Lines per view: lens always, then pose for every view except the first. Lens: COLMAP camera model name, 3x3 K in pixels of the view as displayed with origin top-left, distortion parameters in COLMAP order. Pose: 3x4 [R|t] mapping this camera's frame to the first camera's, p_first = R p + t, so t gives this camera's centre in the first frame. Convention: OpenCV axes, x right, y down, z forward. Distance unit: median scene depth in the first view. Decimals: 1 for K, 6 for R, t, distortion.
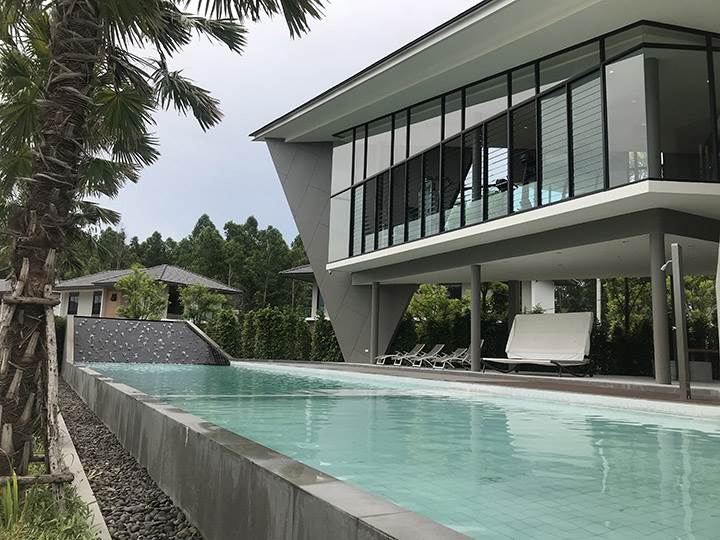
lens RADIAL K [[600.1, 0, 360.0], [0, 600.1, 270.0], [0, 0, 1]] dist [0.046679, -0.009158]
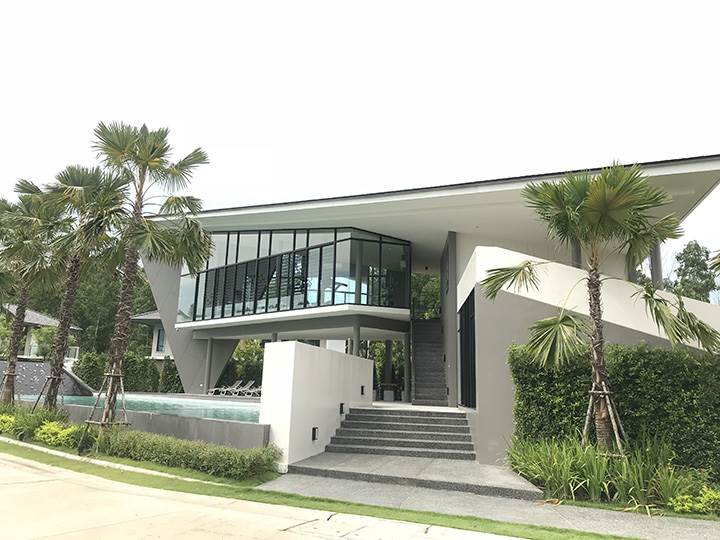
lens RADIAL K [[600.1, 0, 360.0], [0, 600.1, 270.0], [0, 0, 1]] dist [0.046679, -0.009158]
pose [[0.961466, 0.053810, 0.269607, -0.031935], [-0.040166, 0.997630, -0.055873, -0.086290], [-0.271974, 0.042891, 0.961348, -0.577930]]
